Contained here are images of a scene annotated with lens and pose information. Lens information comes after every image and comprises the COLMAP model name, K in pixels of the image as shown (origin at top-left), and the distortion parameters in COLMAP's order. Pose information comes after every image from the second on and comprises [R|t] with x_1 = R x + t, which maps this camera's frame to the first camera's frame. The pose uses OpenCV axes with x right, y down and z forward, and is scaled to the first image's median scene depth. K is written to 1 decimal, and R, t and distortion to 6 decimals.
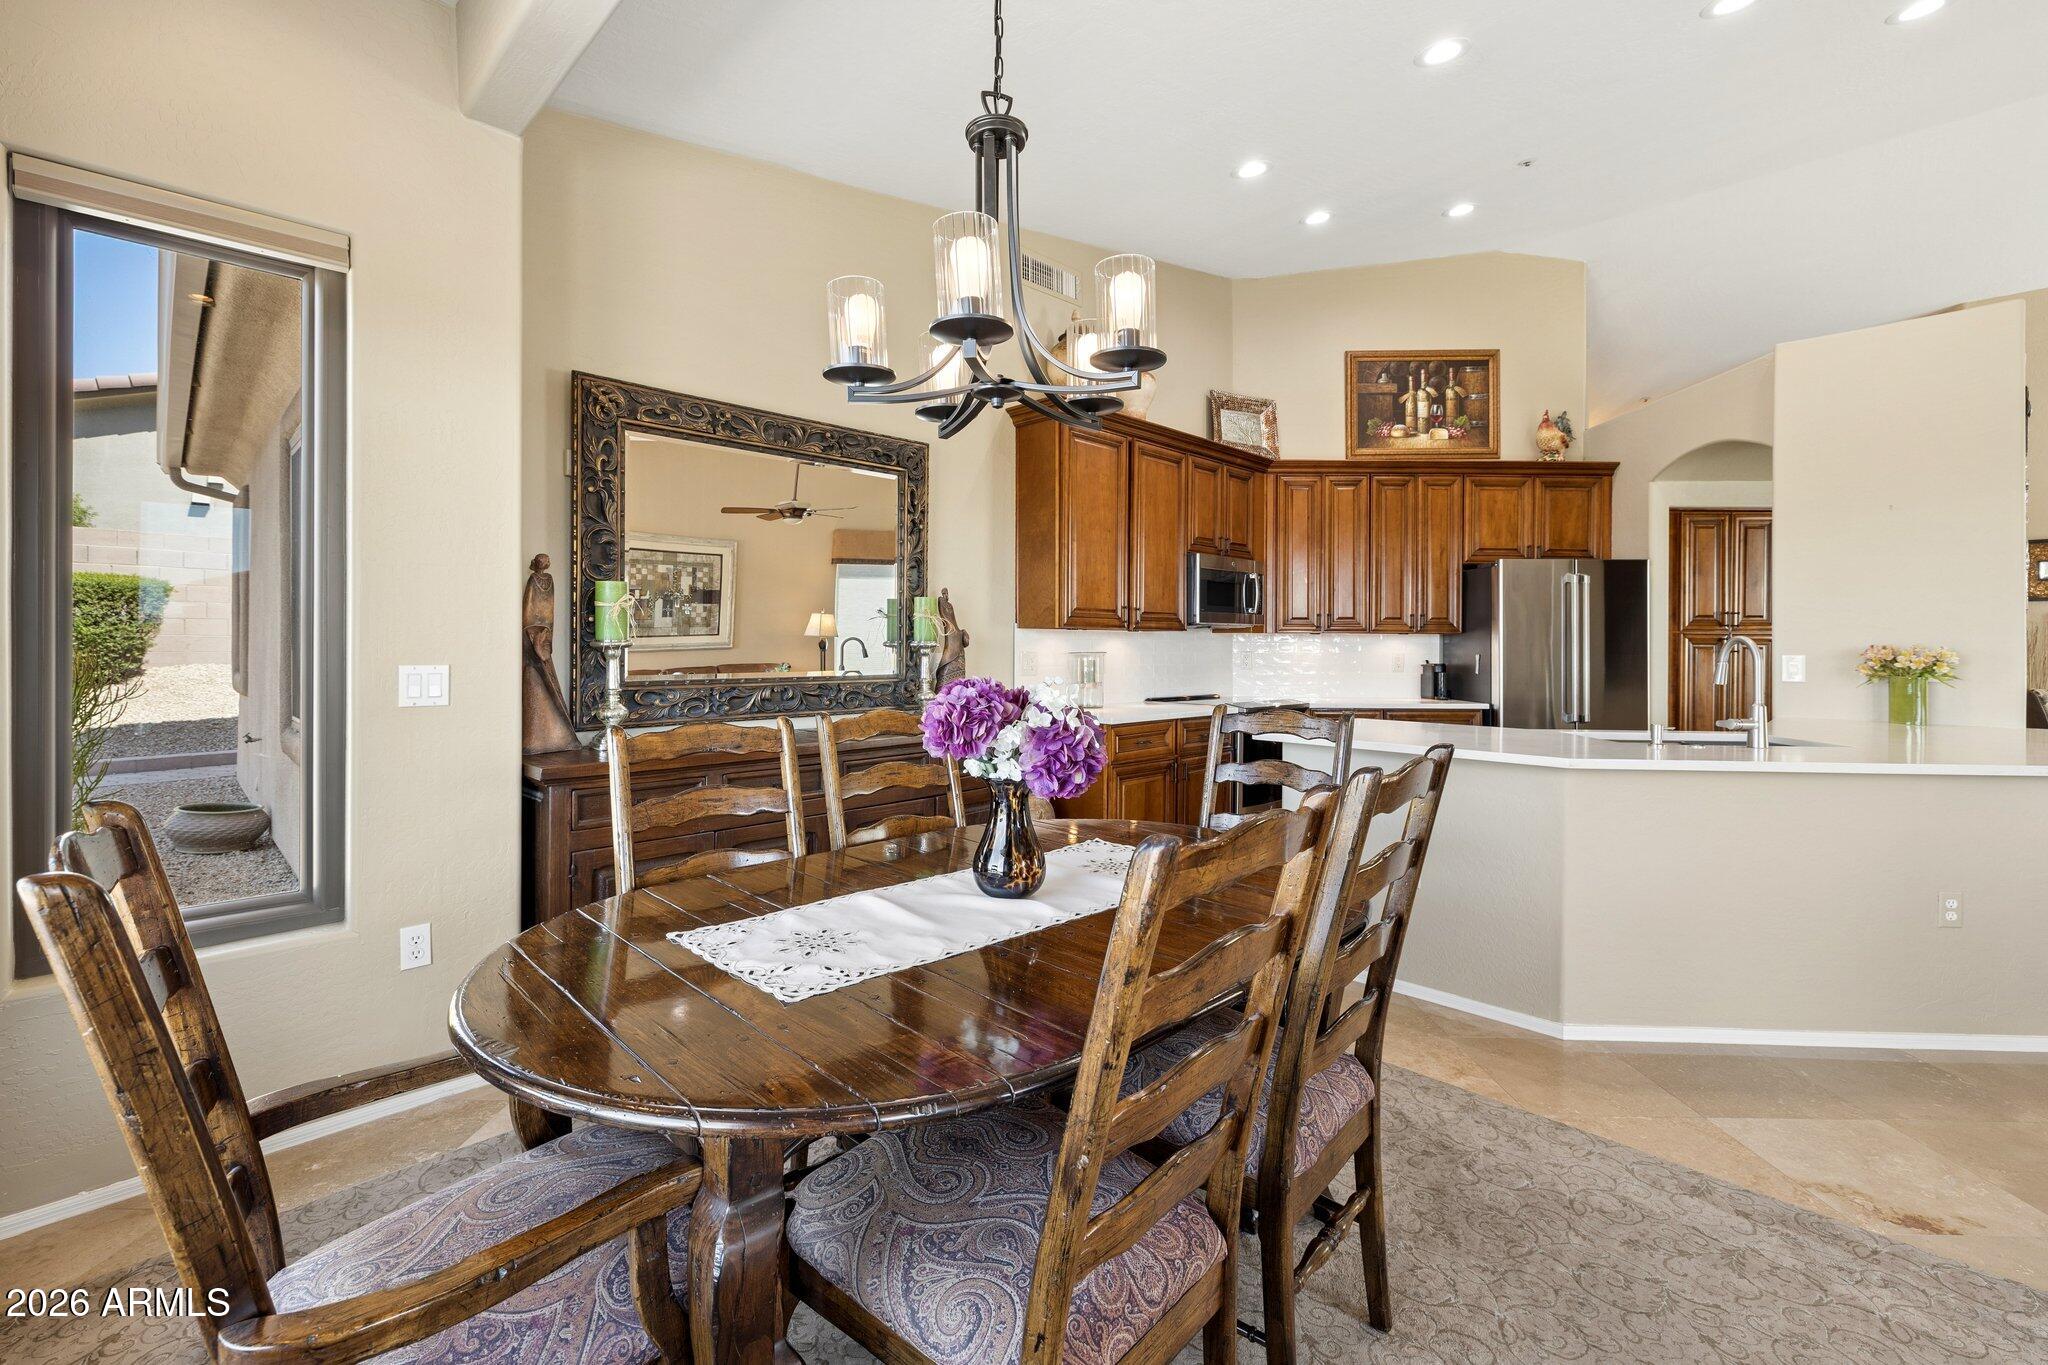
lens RADIAL K [[866.8, 0, 1022.4], [0, 866.8, 648.0], [0, 0, 1]] dist [0.002417, -0.000495]
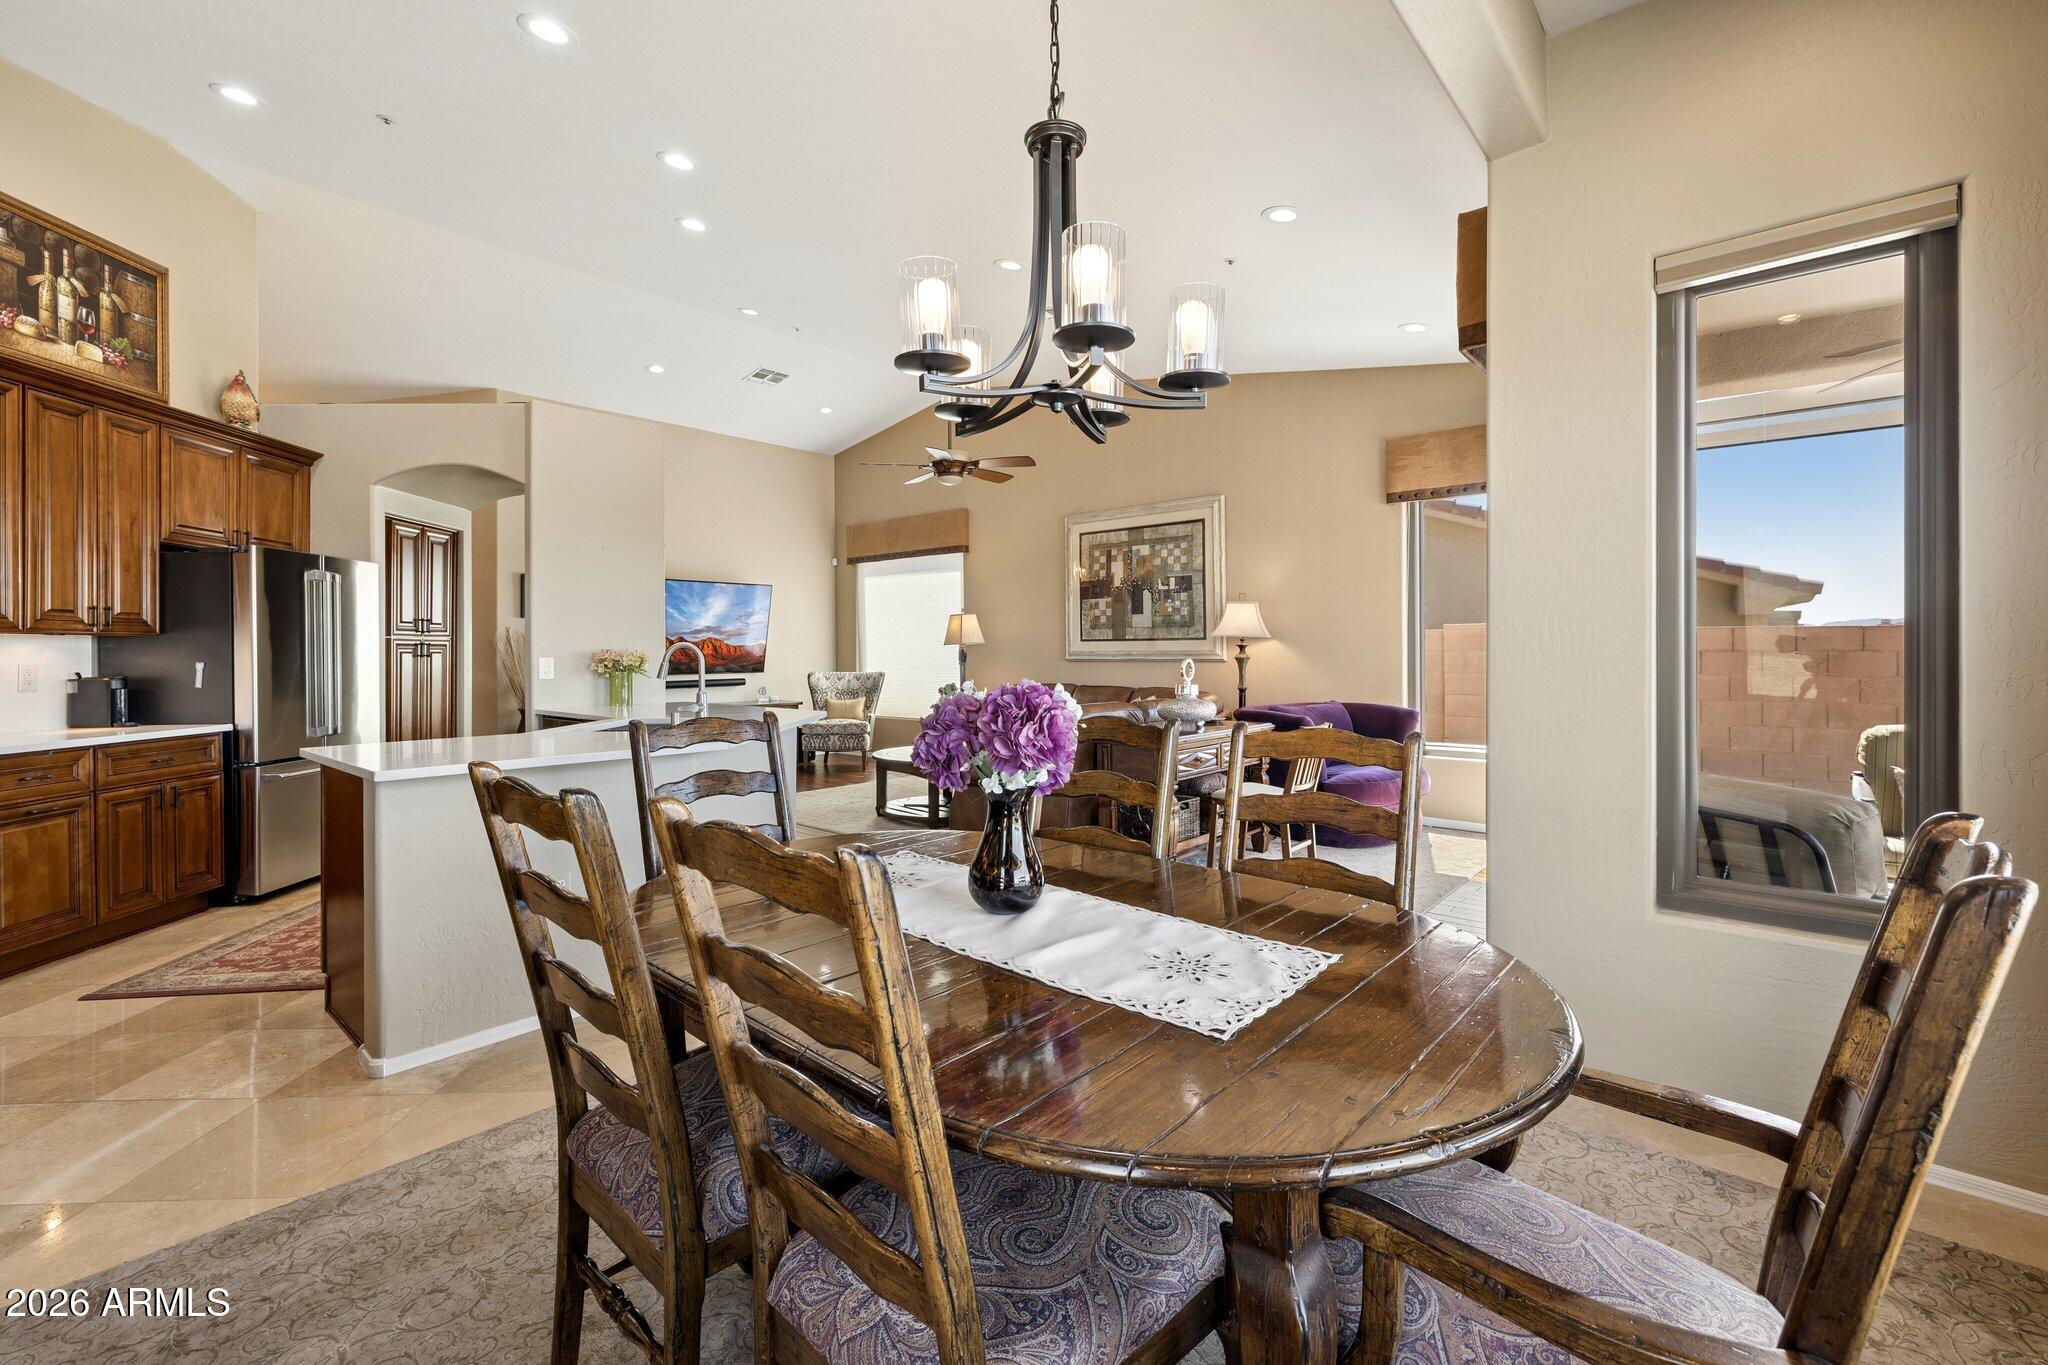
lens RADIAL K [[866.8, 0, 1021.9], [0, 866.8, 651.5], [0, 0, 1]] dist [0.002417, -0.000495]
pose [[-0.060926, -0.004816, 0.998131, -0.278727], [0.007451, 0.999958, 0.005280, -0.001256], [-0.998114, 0.007759, -0.060888, 0.297342]]
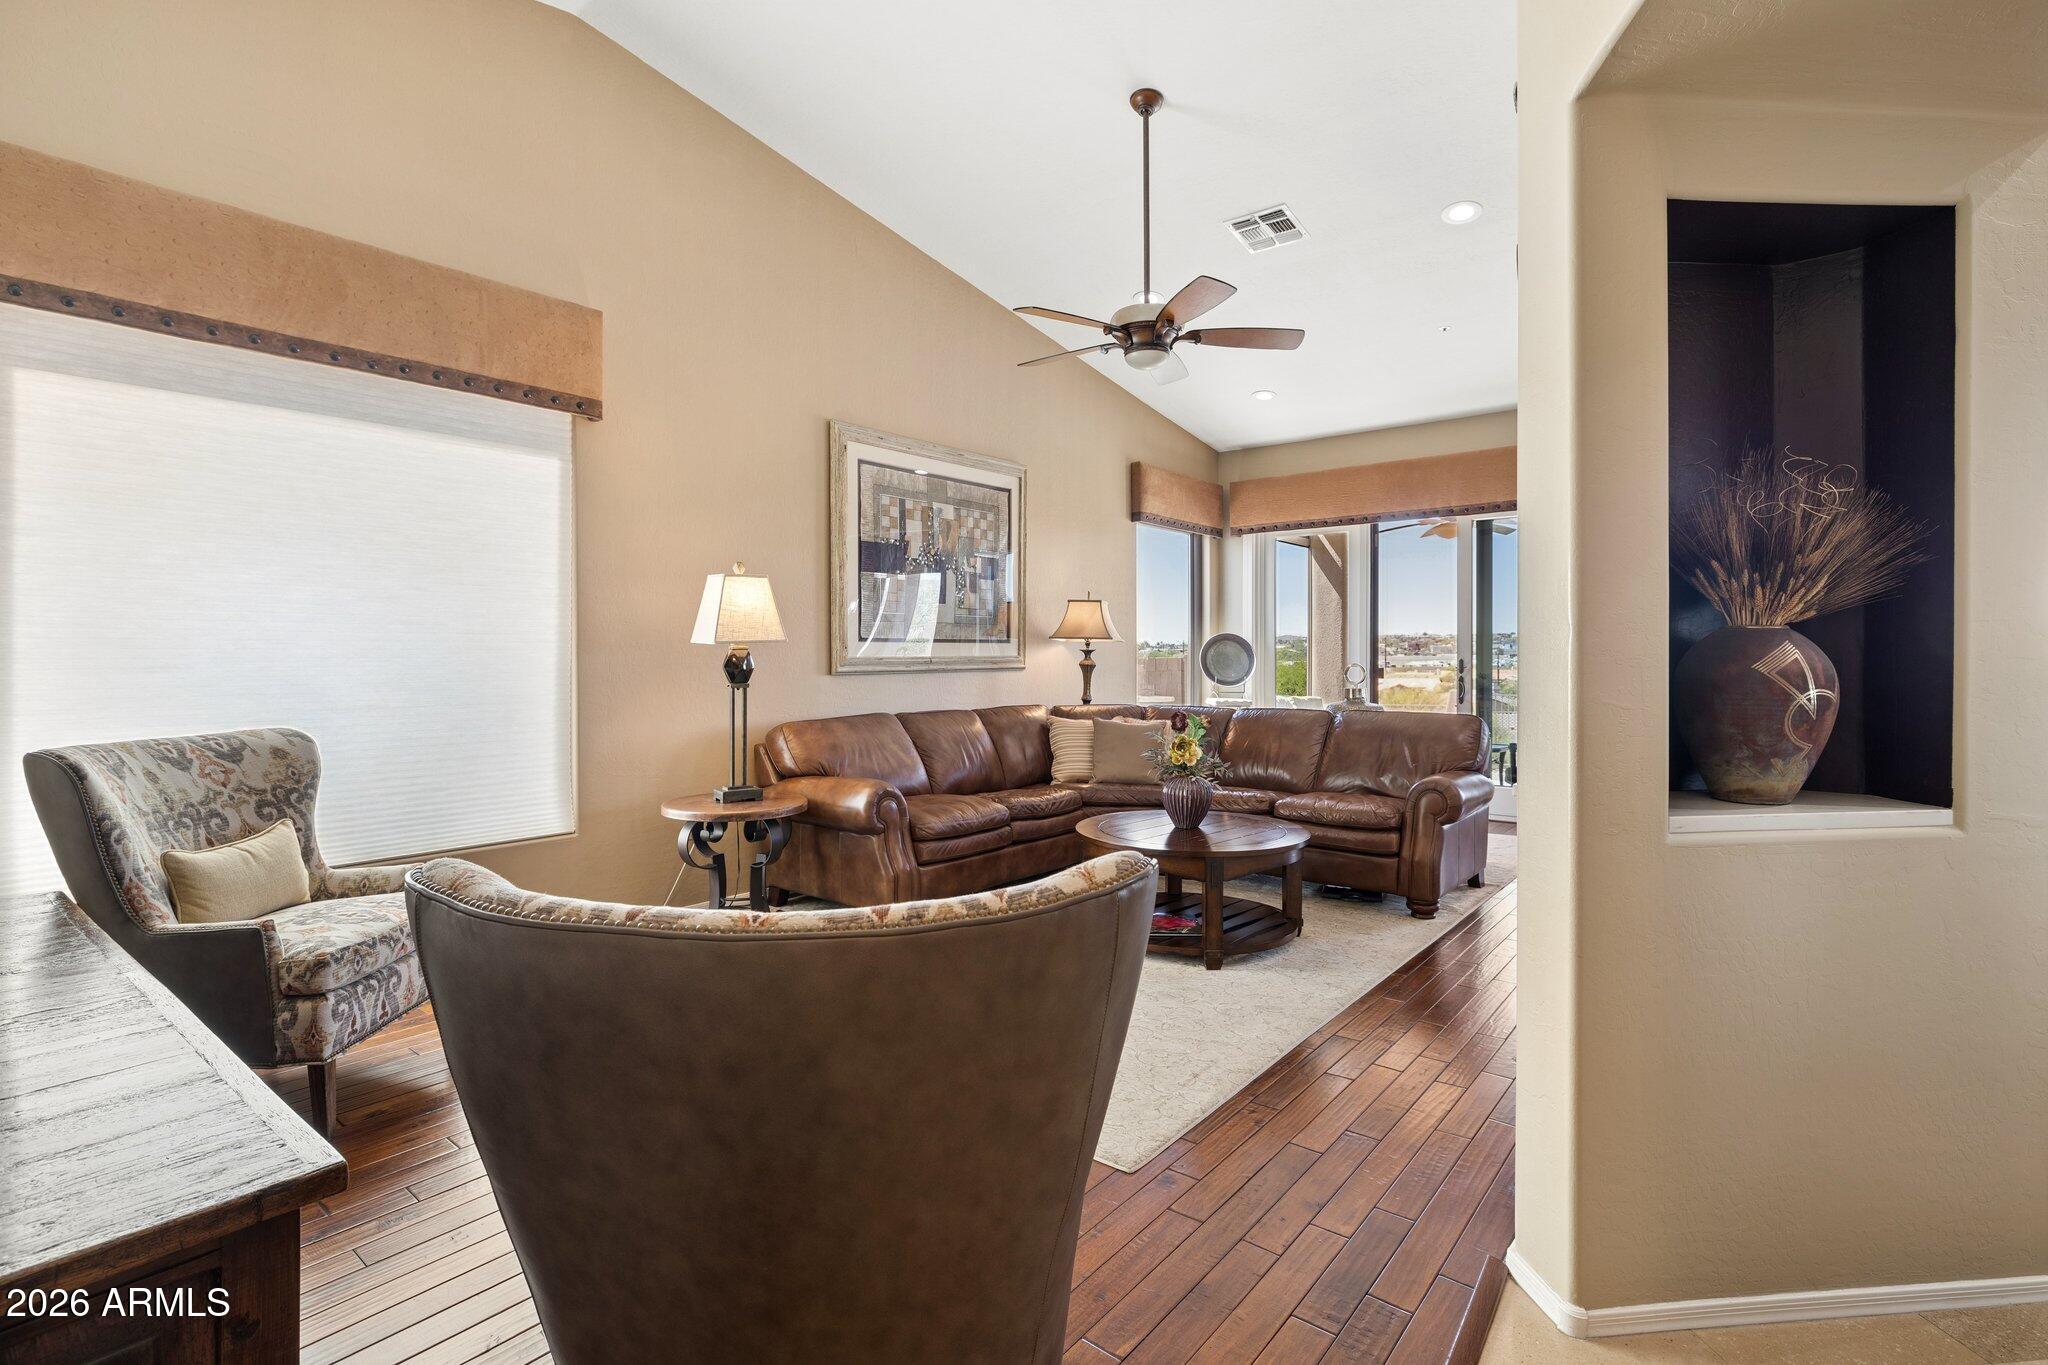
lens RADIAL K [[962.2, 0, 1019.7], [0, 962.2, 661.6], [0, 0, 1]] dist [-0.005252, 0.000032]
pose [[-0.995471, -0.000531, -0.095068, 1.041355], [-0.001514, 0.999946, 0.010262, 0.000401], [0.095058, 0.010360, -0.995418, 1.046379]]
